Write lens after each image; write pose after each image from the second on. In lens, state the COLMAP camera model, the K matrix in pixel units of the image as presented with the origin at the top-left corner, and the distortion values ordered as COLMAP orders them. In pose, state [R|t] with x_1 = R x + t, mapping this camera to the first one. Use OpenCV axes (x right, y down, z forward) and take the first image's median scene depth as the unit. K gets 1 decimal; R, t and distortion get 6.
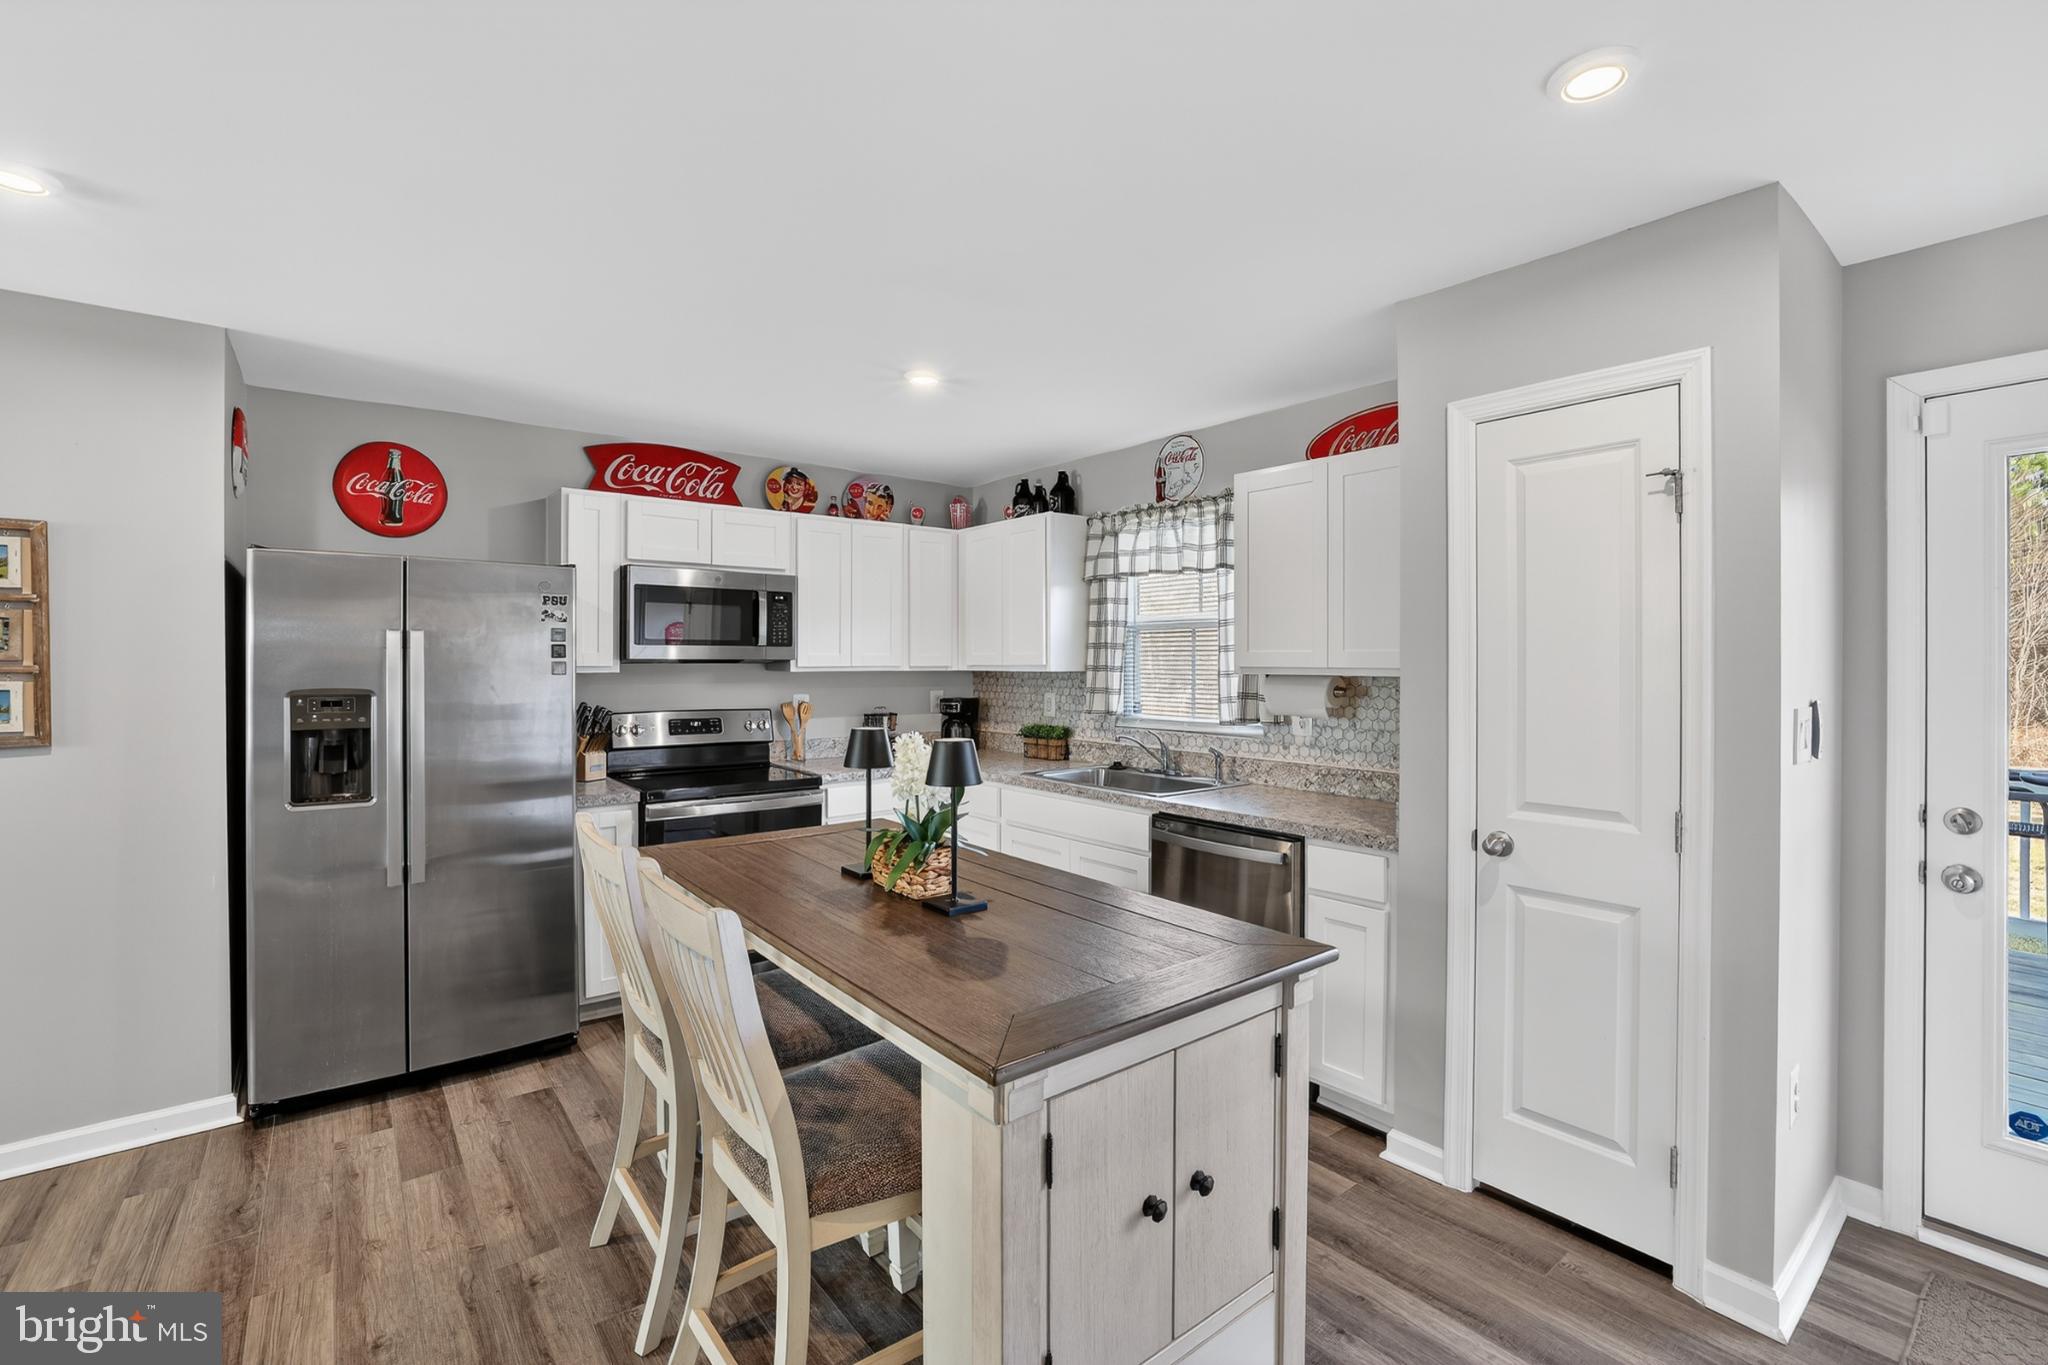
lens RADIAL K [[902.9, 0, 1033.0], [0, 902.9, 665.4], [0, 0, 1]] dist [-0.058723, 0.027171]
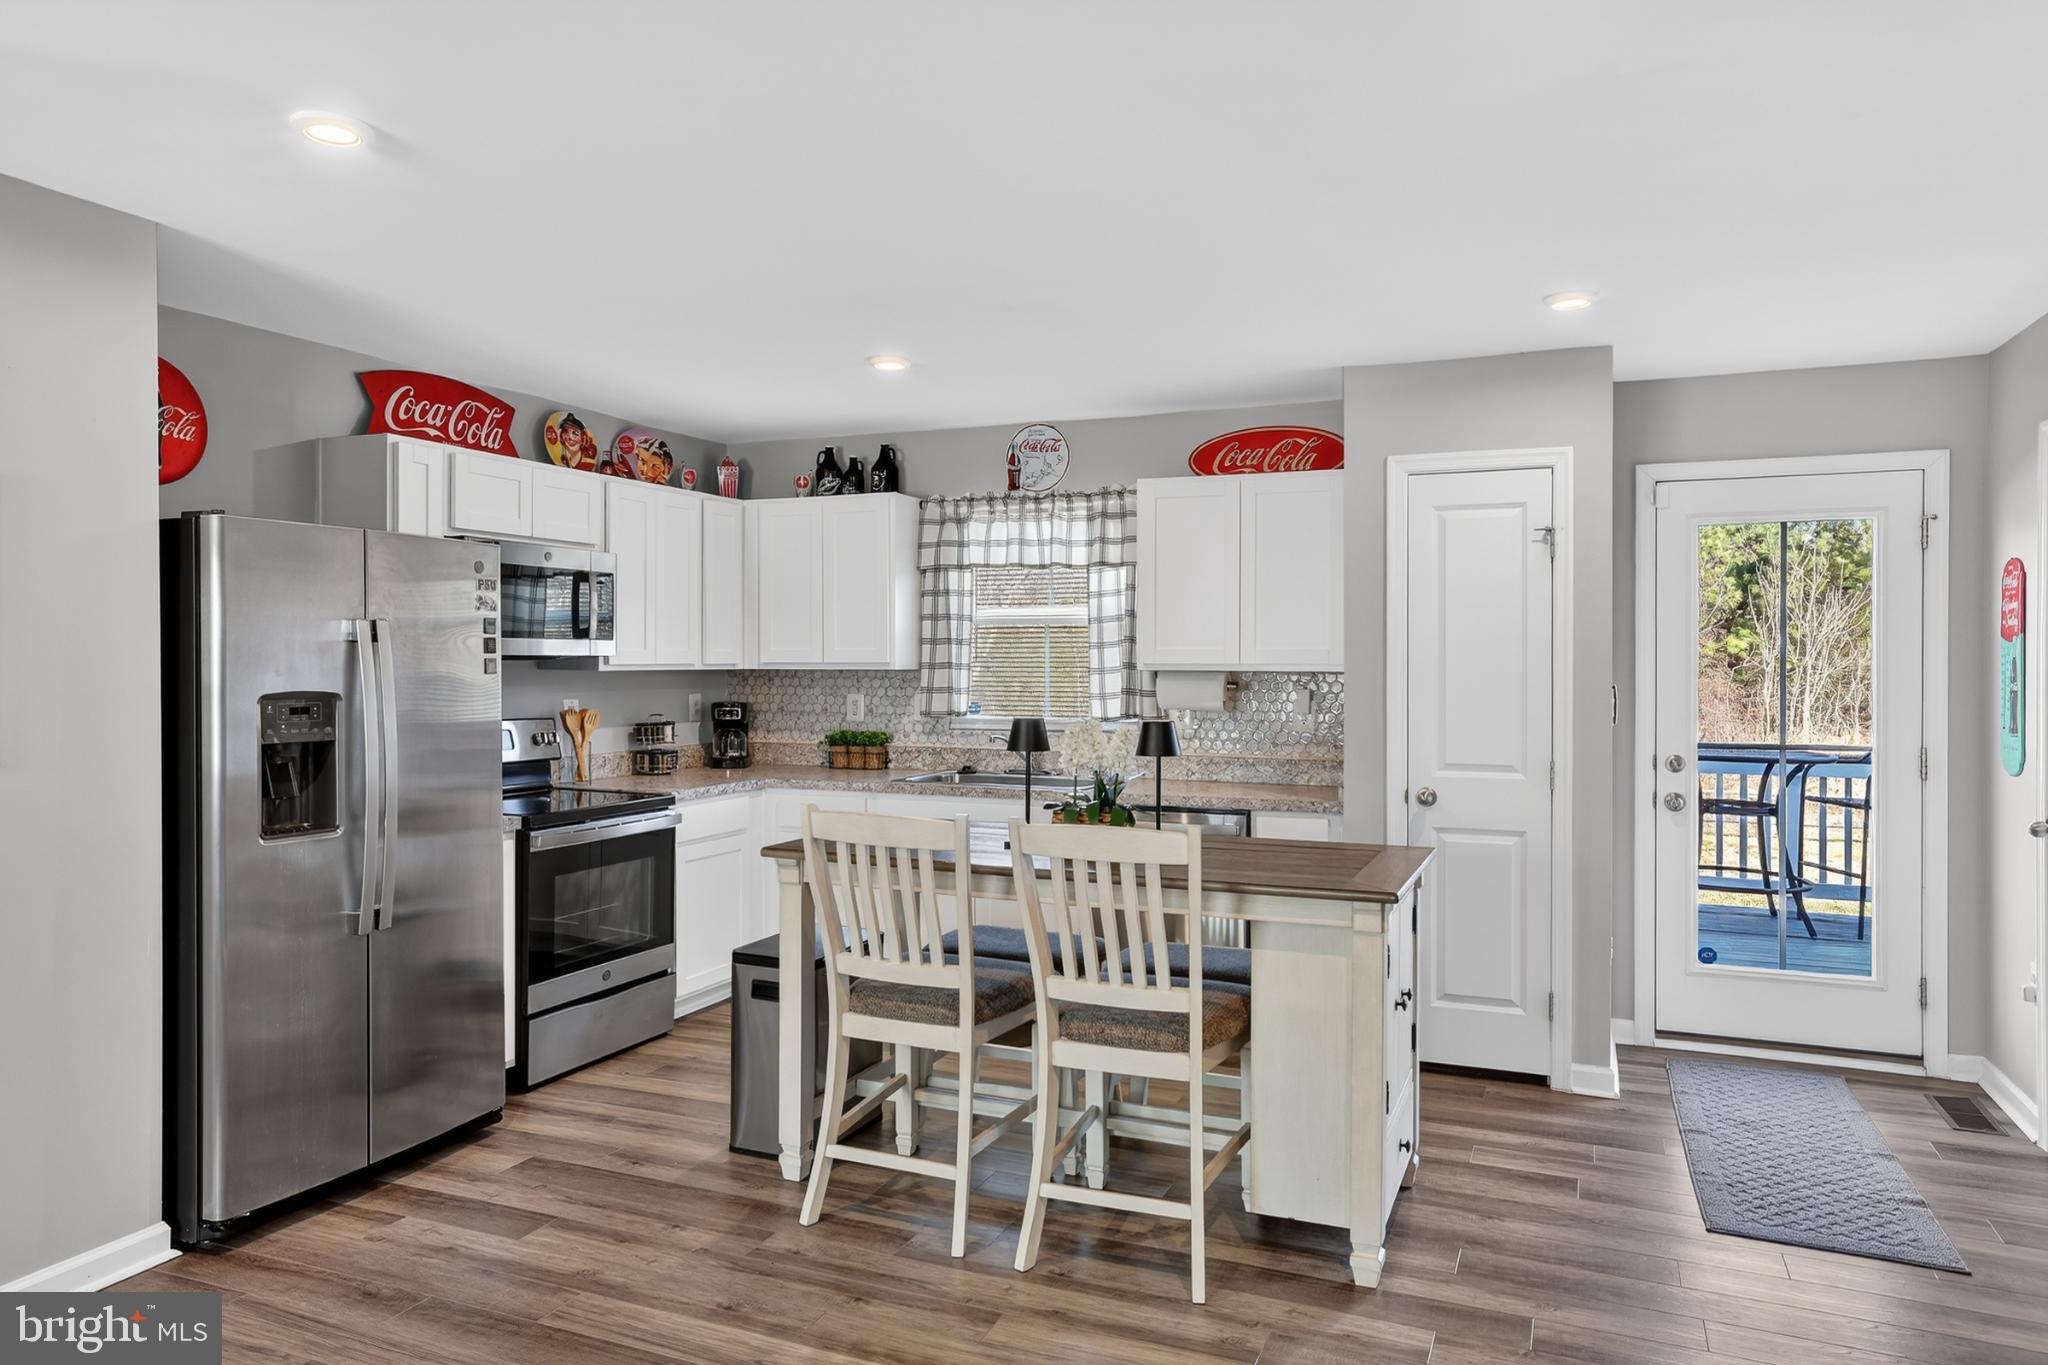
lens RADIAL K [[1344.4, 0, 1024.0], [0, 1344.4, 682.5], [0, 0, 1]] dist [-0.040796, 0.077481]
pose [[0.877925, -0.007565, 0.478739, -0.527013], [0.000949, 0.999901, 0.014059, 0.001139], [-0.478797, -0.011889, 0.877845, -0.252886]]
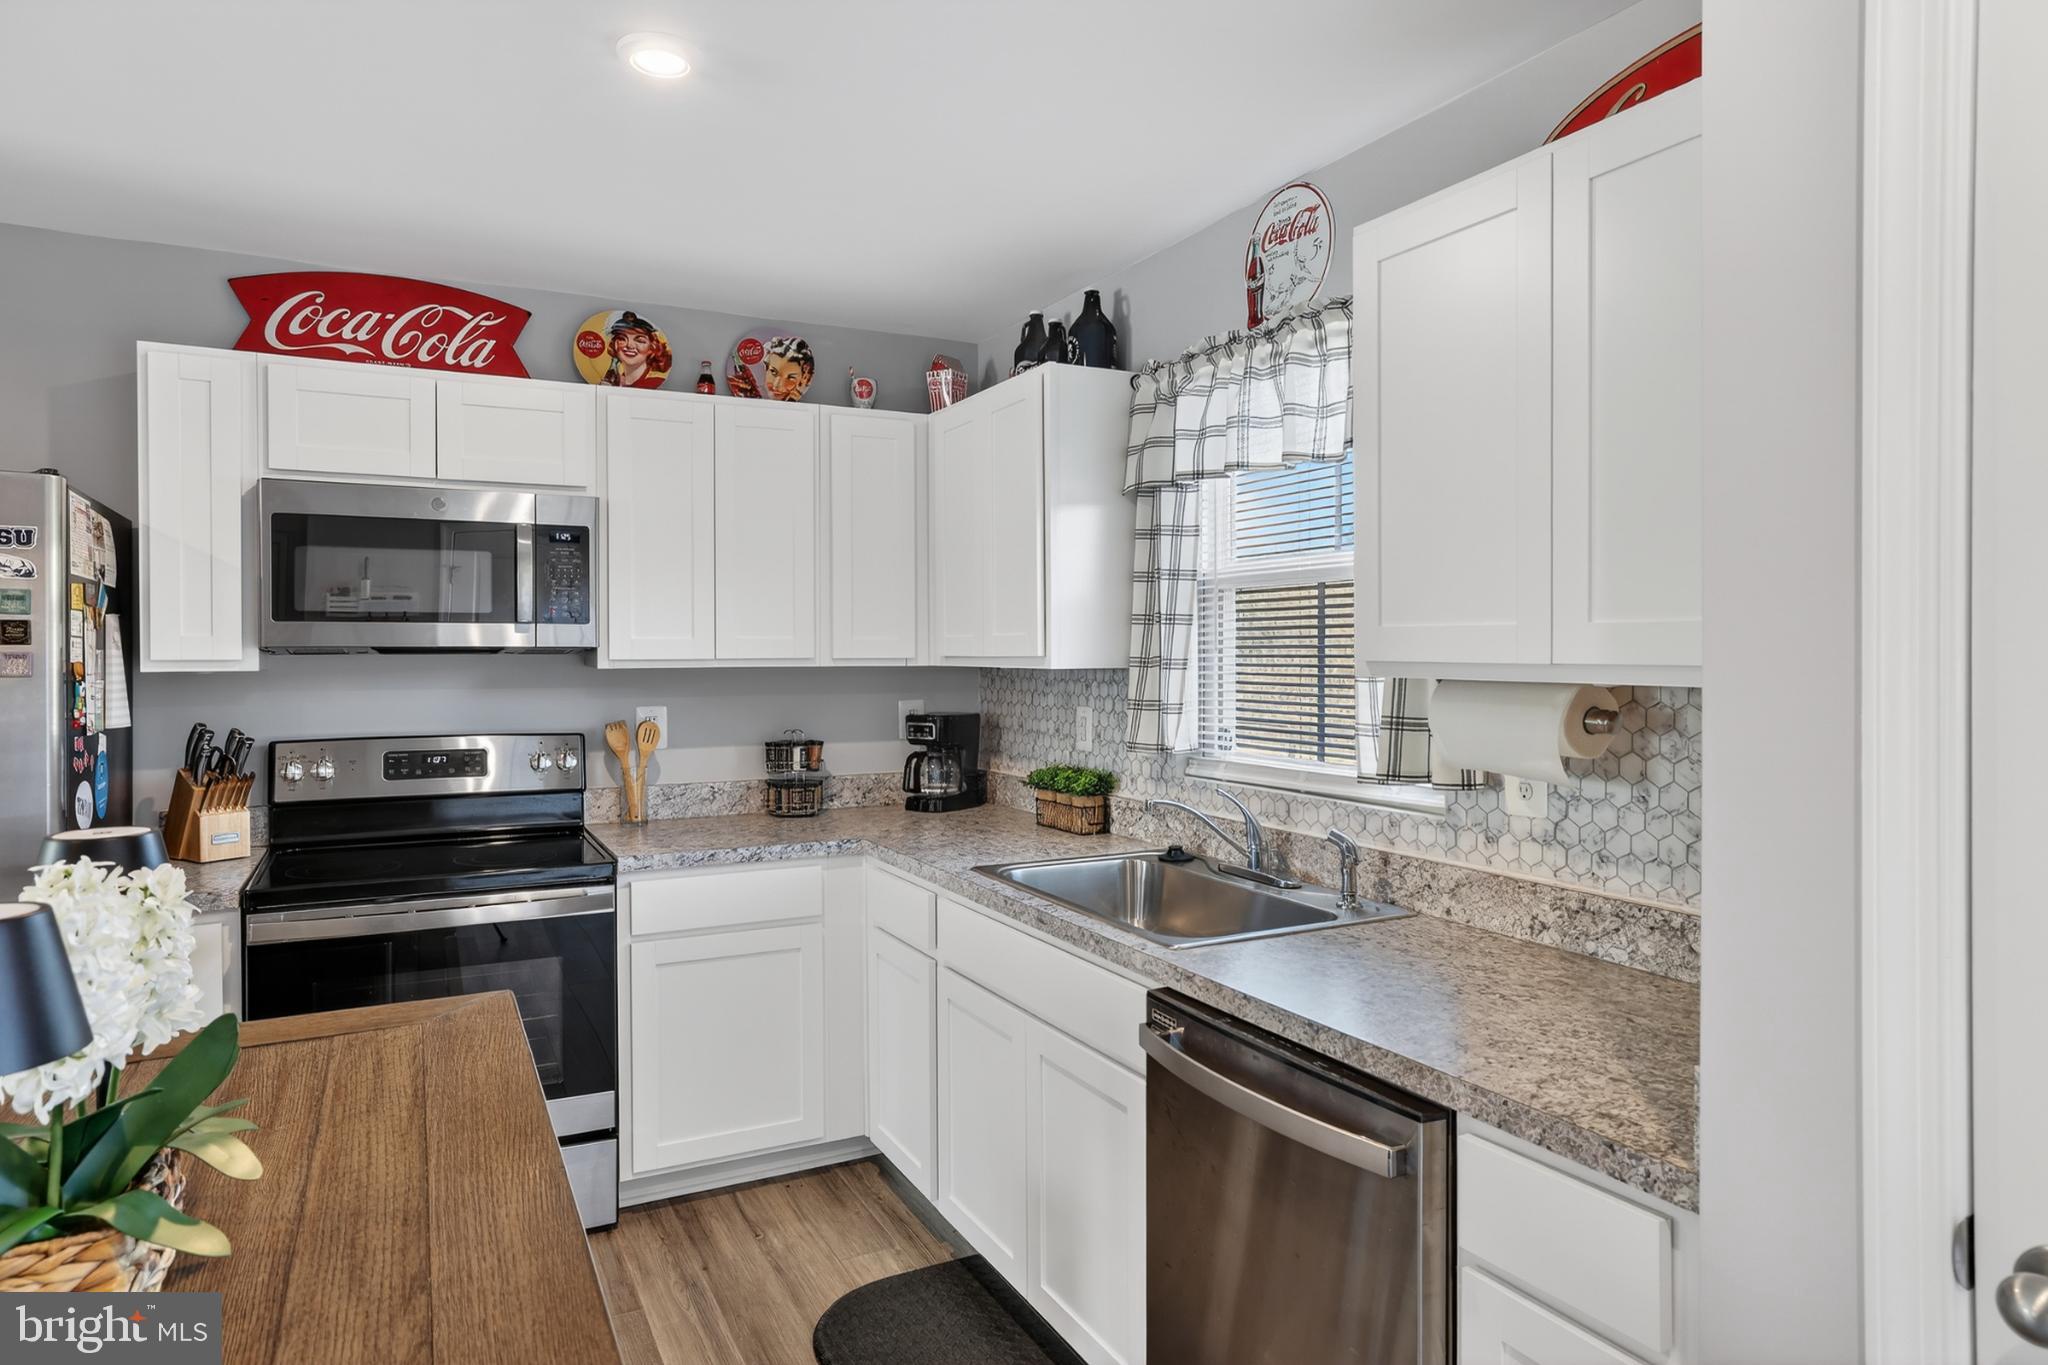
lens RADIAL K [[1234.7, 0, 1037.0], [0, 1234.7, 659.5], [0, 0, 1]] dist [-0.025703, 0.031519]
pose [[0.980401, -0.000683, -0.197012, 0.156474], [0.001552, 0.999990, 0.004256, -0.001579], [0.197007, -0.004478, 0.980392, 0.306364]]
